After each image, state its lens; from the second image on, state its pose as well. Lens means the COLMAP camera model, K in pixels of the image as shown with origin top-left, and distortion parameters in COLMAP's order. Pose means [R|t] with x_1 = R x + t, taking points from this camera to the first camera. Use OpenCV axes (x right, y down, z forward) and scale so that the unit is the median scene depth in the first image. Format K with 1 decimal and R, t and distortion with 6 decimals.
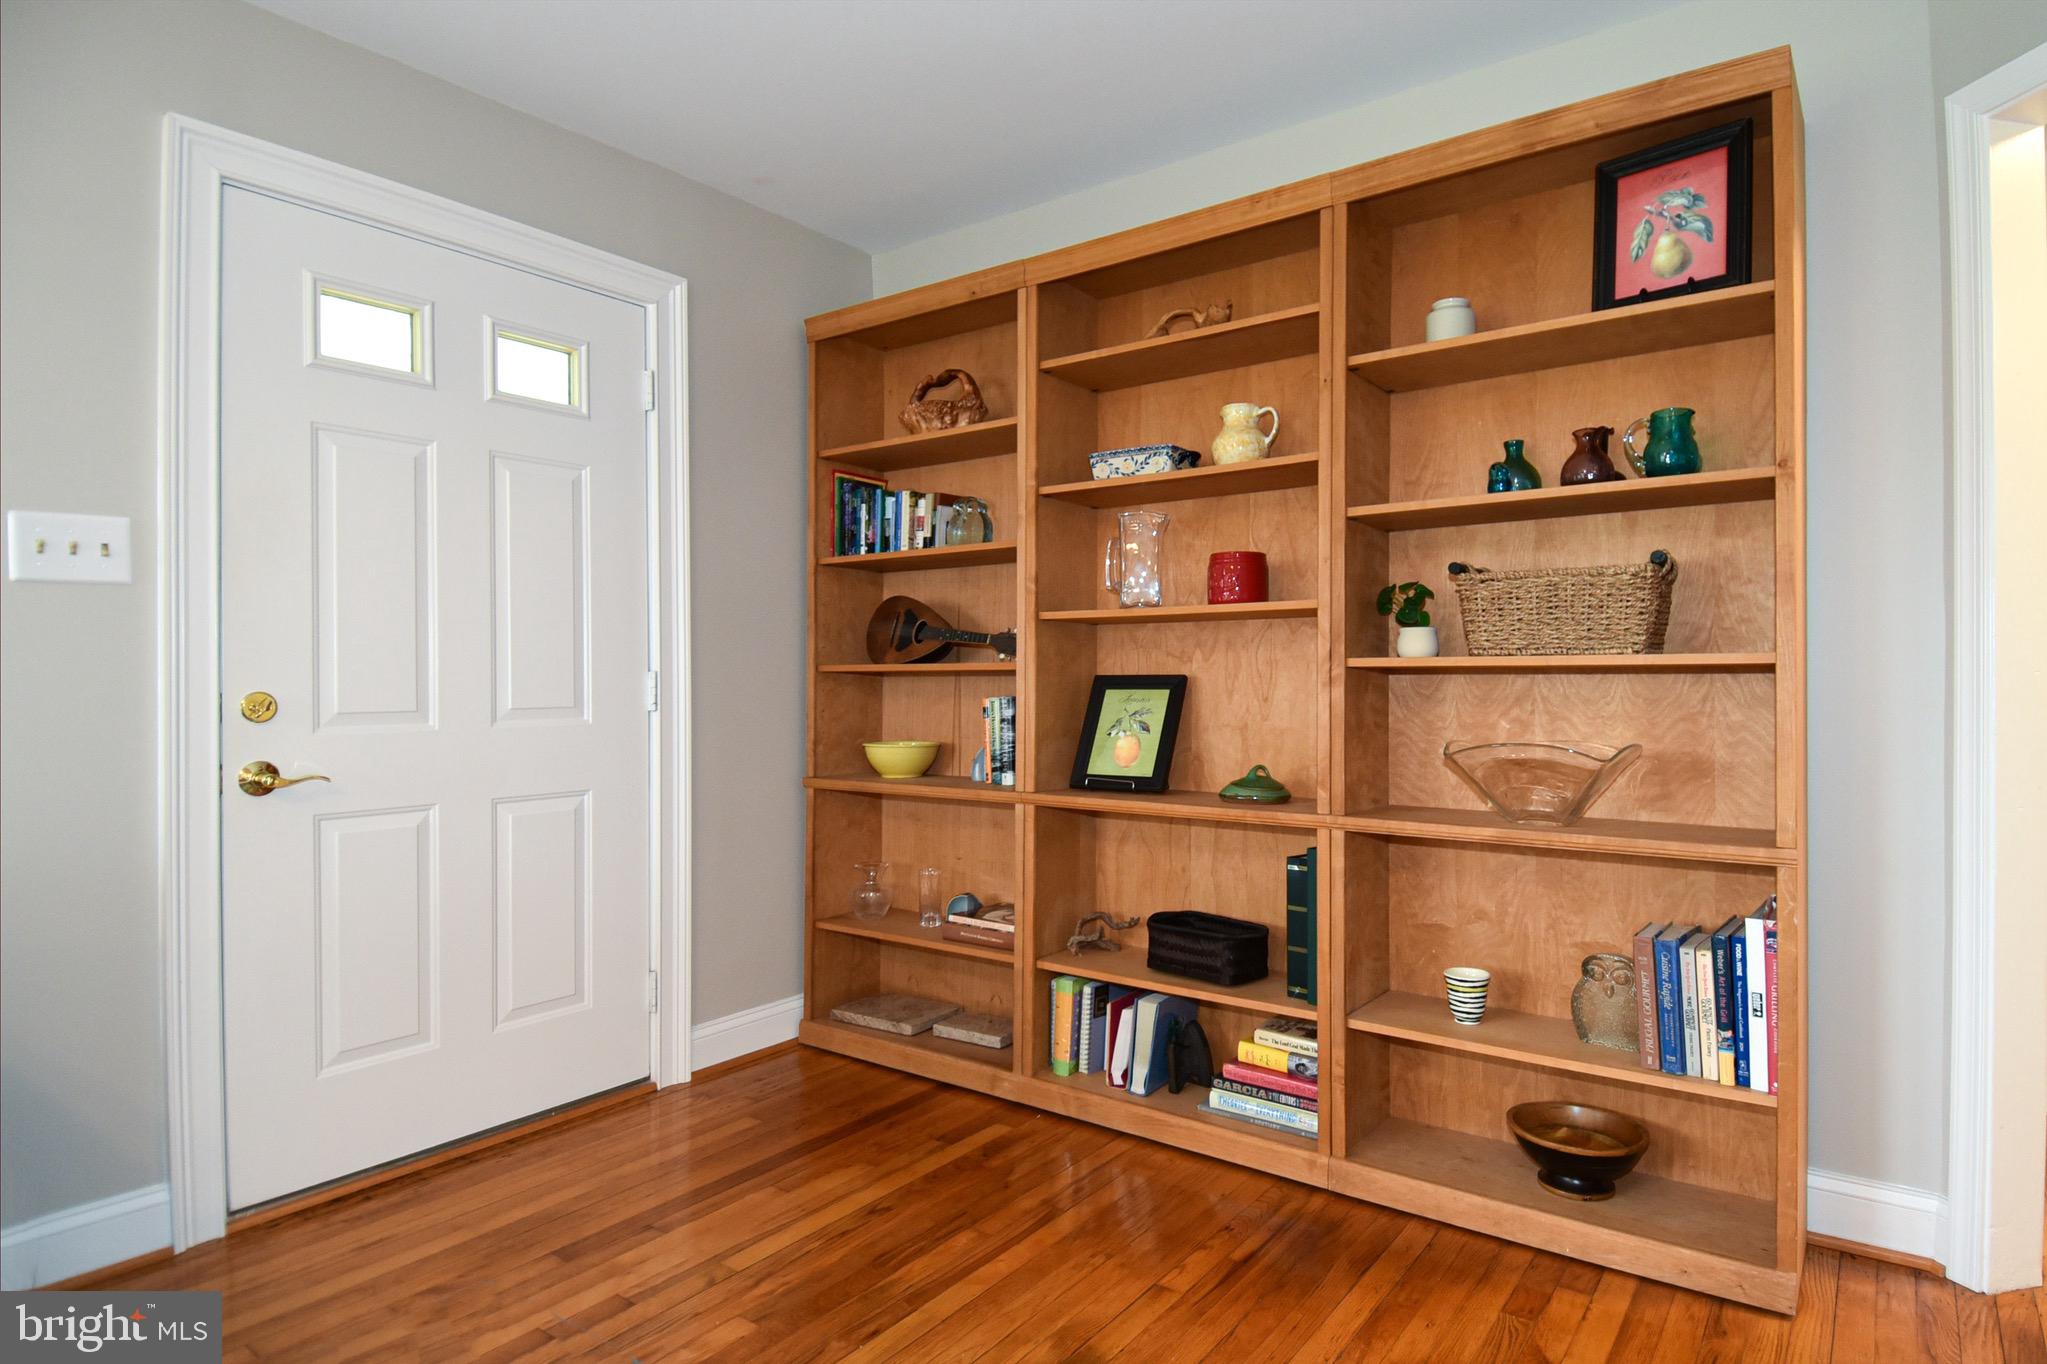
lens RADIAL K [[1028.7, 0, 1115.7], [0, 1028.7, 680.1], [0, 0, 1]] dist [0.030333, -0.036376]
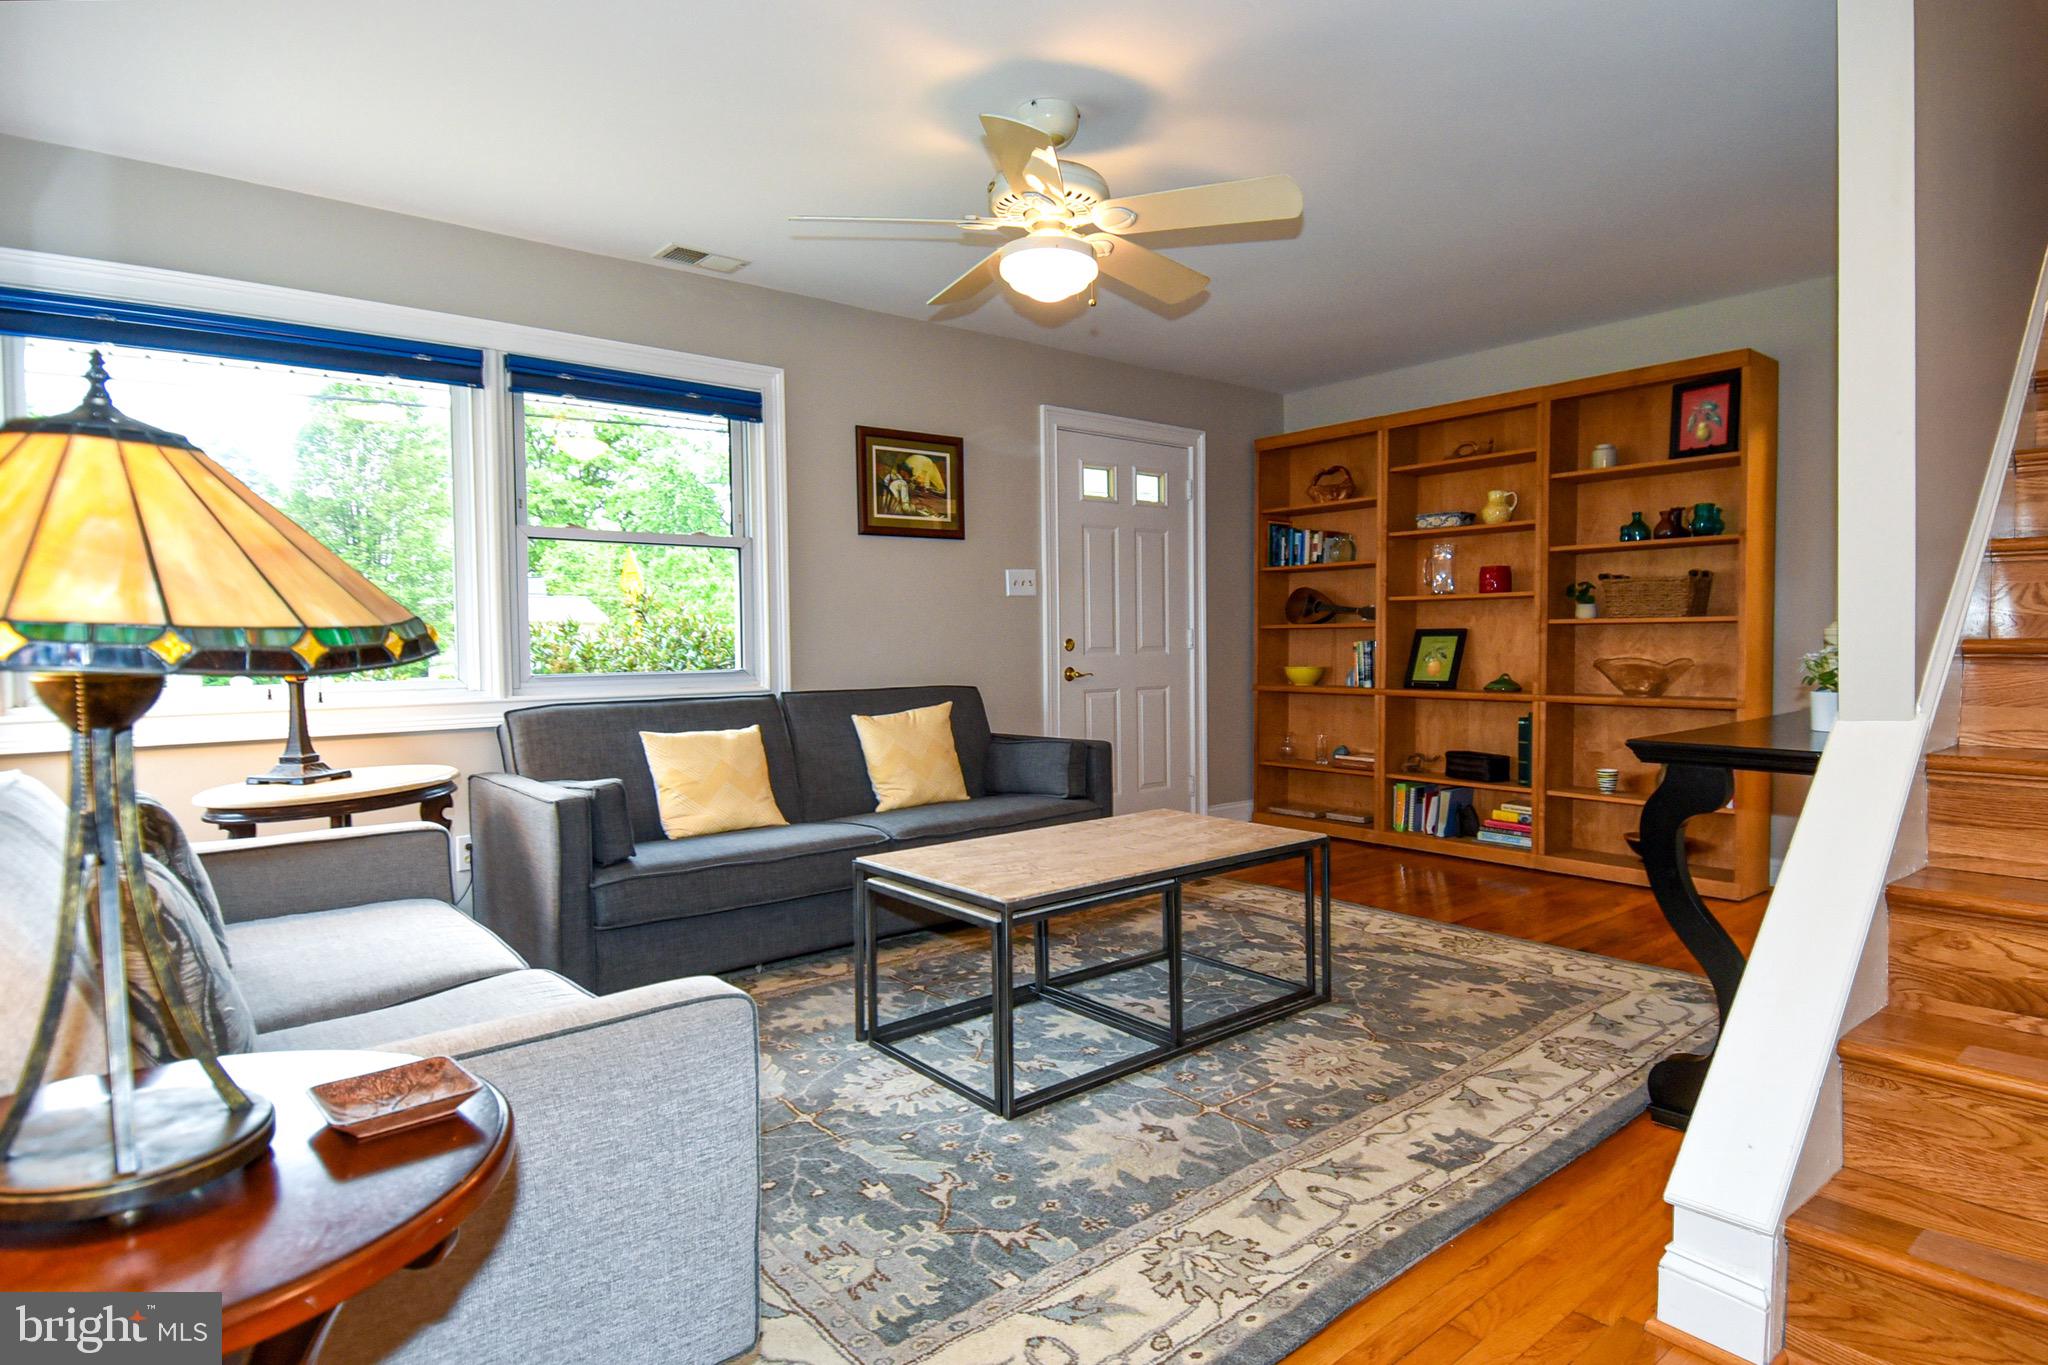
lens RADIAL K [[1071.1, 0, 1141.1], [0, 1071.1, 683.7], [0, 0, 1]] dist [0.020835, -0.000263]
pose [[0.977069, 0.003698, -0.212889, -0.100612], [0.005036, 0.999168, 0.040471, 0.013850], [0.212862, -0.040615, 0.976238, -1.114906]]
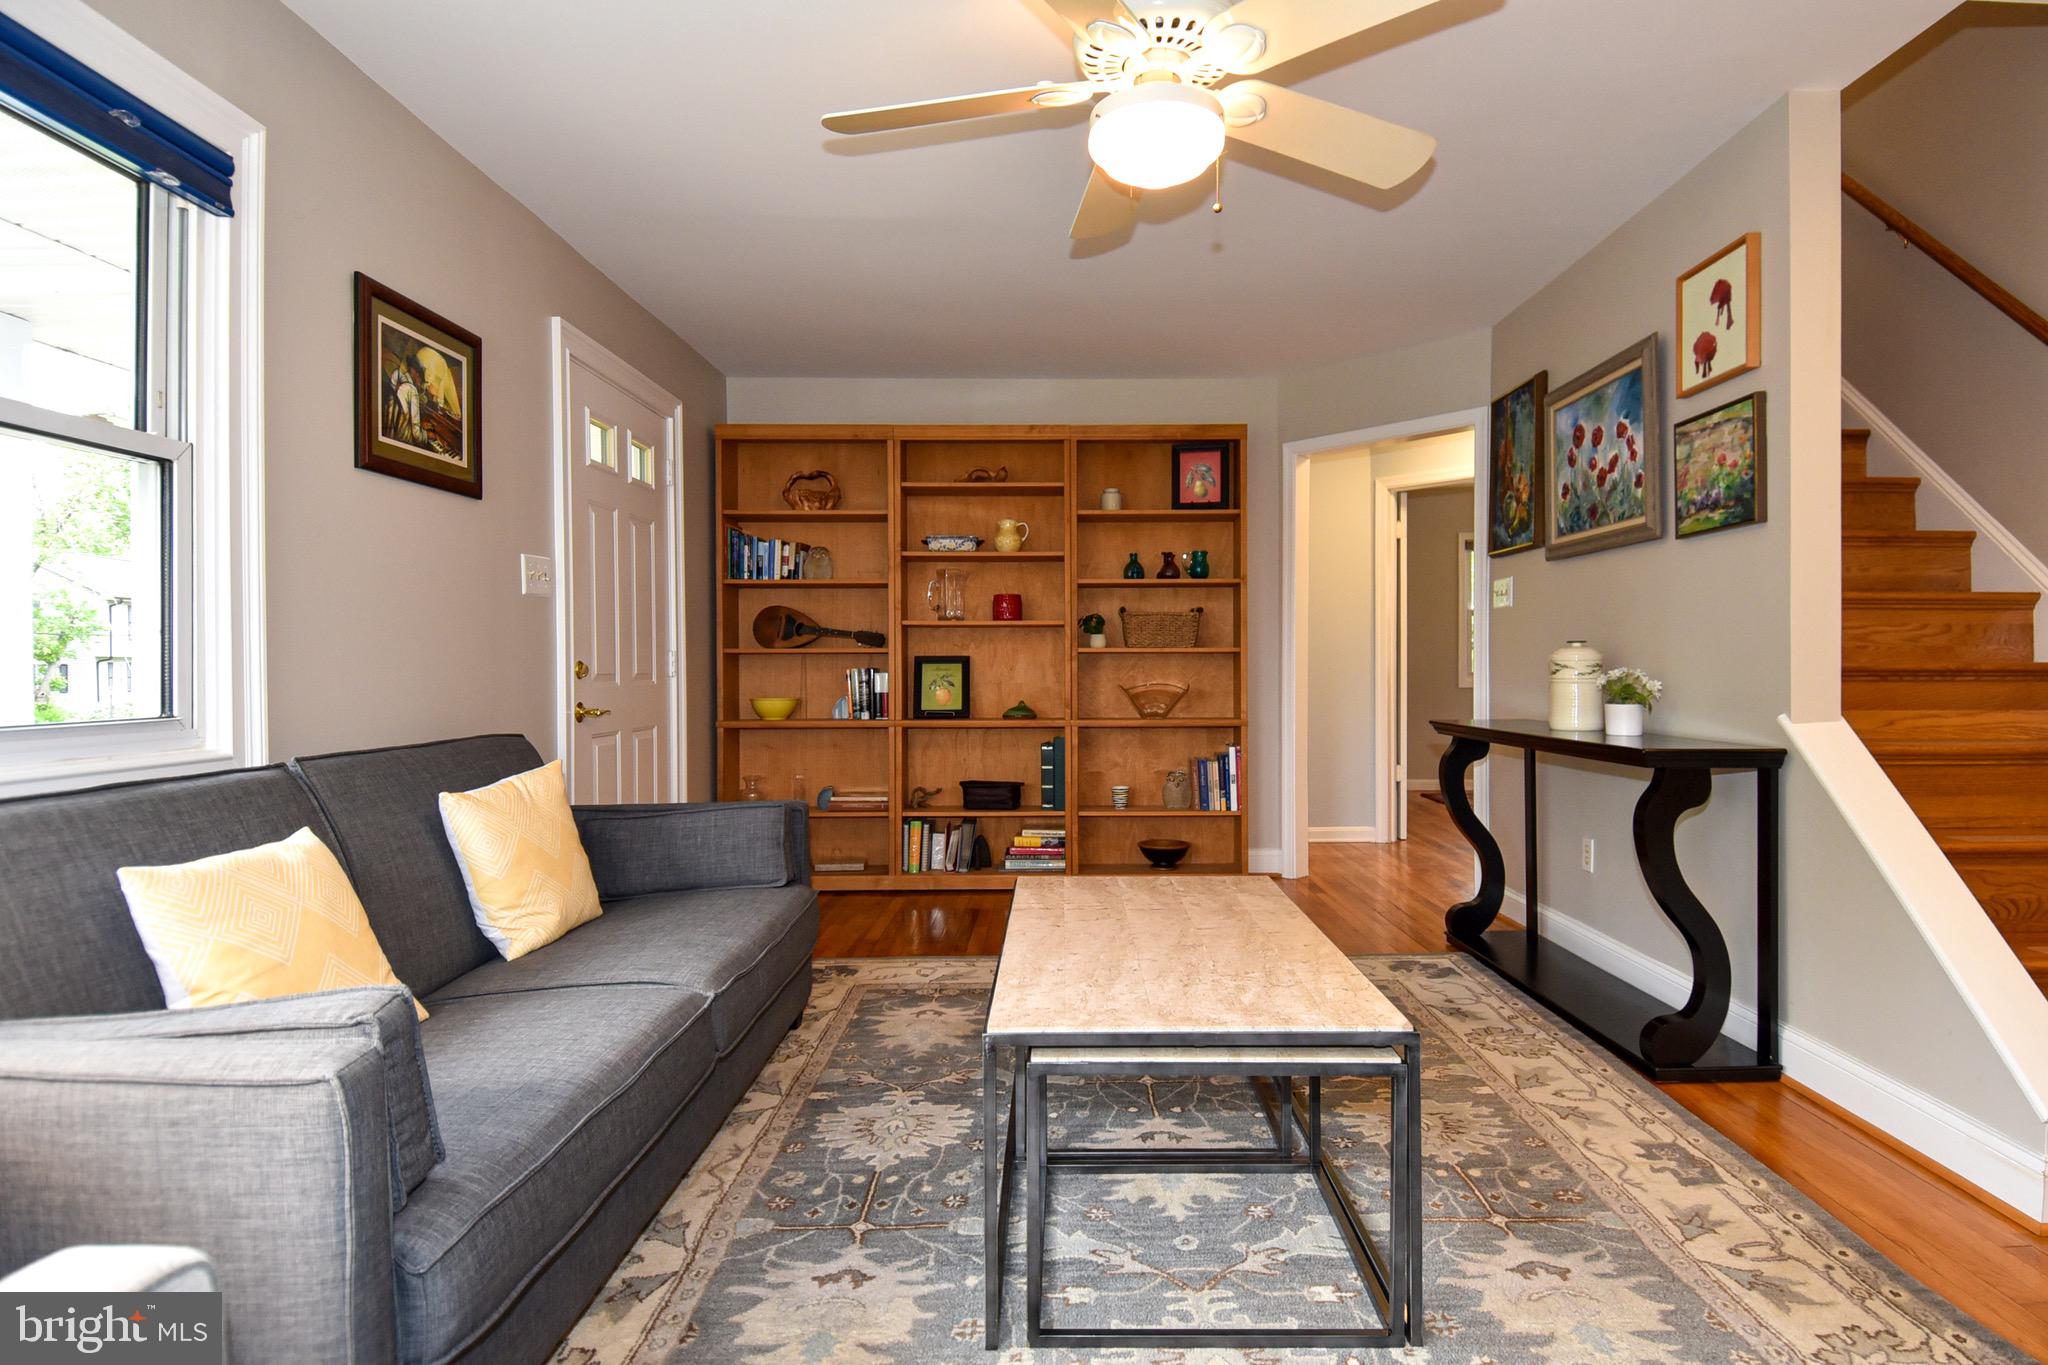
lens RADIAL K [[1029.0, 0, 1024.0], [0, 1029.0, 682.5], [0, 0, 1]] dist [0.039168, -0.035772]
pose [[0.821837, -0.006857, 0.569682, -0.945824], [0.001739, 0.999953, 0.009527, 0.026110], [-0.569721, -0.006839, 0.821810, -0.622982]]
